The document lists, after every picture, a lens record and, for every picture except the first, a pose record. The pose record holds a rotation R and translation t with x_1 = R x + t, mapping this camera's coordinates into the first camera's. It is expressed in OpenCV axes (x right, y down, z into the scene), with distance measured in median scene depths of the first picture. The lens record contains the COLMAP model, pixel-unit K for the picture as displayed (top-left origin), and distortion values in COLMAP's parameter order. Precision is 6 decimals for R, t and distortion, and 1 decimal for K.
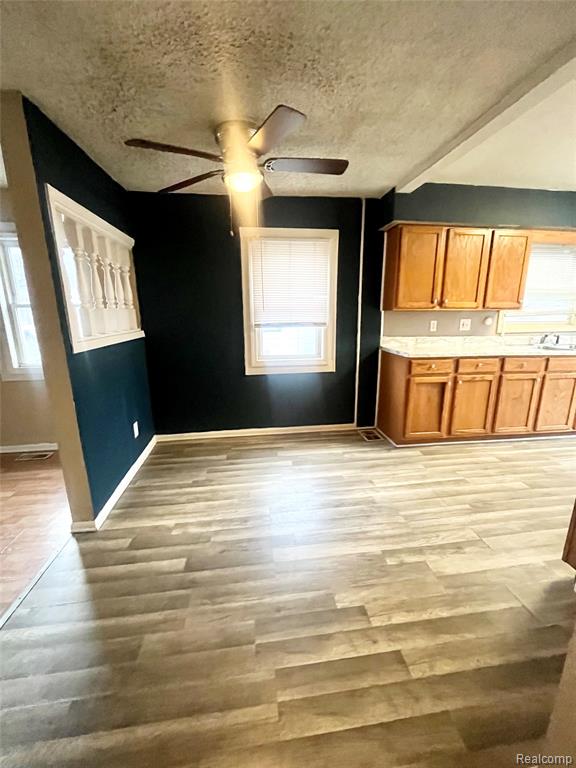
lens RADIAL K [[312.1, 0, 288.0], [0, 312.1, 384.0], [0, 0, 1]] dist [-0.002951, -0.000387]
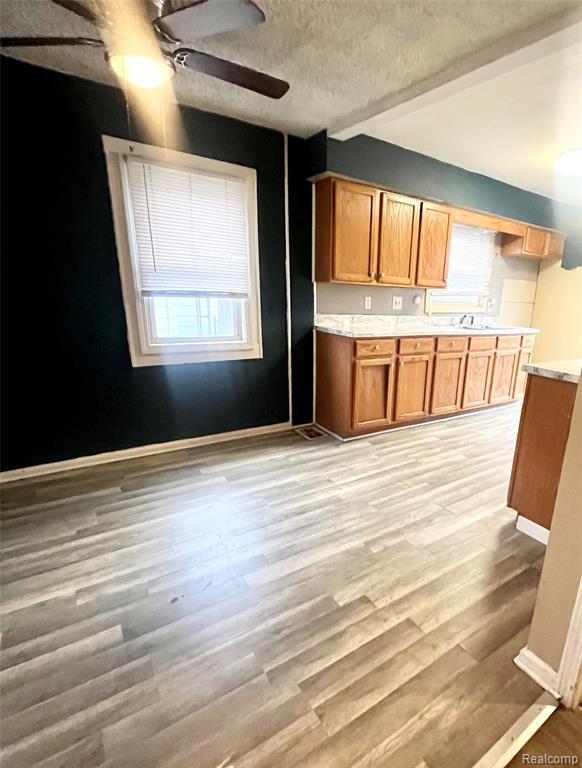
lens RADIAL K [[402.0, 0, 377.6], [0, 402.0, 410.8], [0, 0, 1]] dist [0.000263, -0.000534]
pose [[0.863643, -0.099396, 0.494208, -0.133409], [0.062440, 0.993911, 0.090781, 0.021598], [-0.500222, -0.047544, 0.864591, -0.026061]]
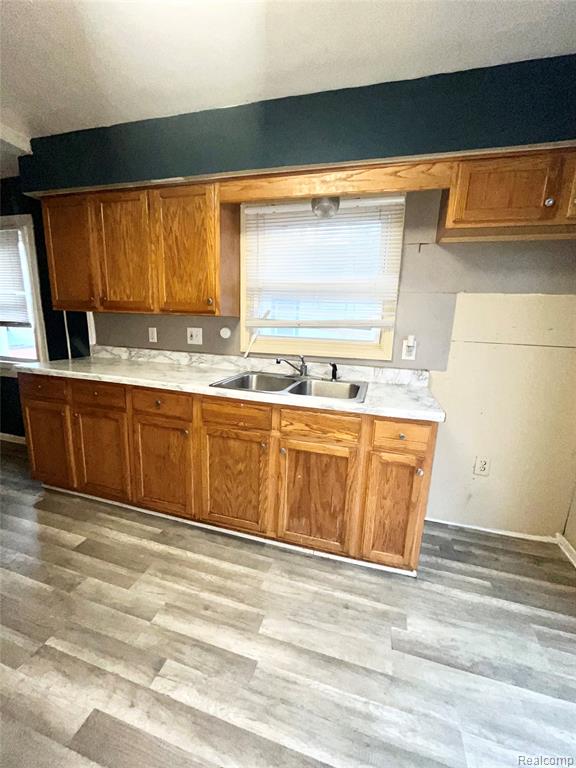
lens RADIAL K [[311.9, 0, 288.0], [0, 311.9, 384.0], [0, 0, 1]] dist [-0.015638, -0.000165]
pose [[0.906767, 0.126695, -0.402147, 1.309025], [-0.109786, 0.991832, 0.064927, -0.192249], [0.407089, -0.014723, 0.913270, 0.582710]]
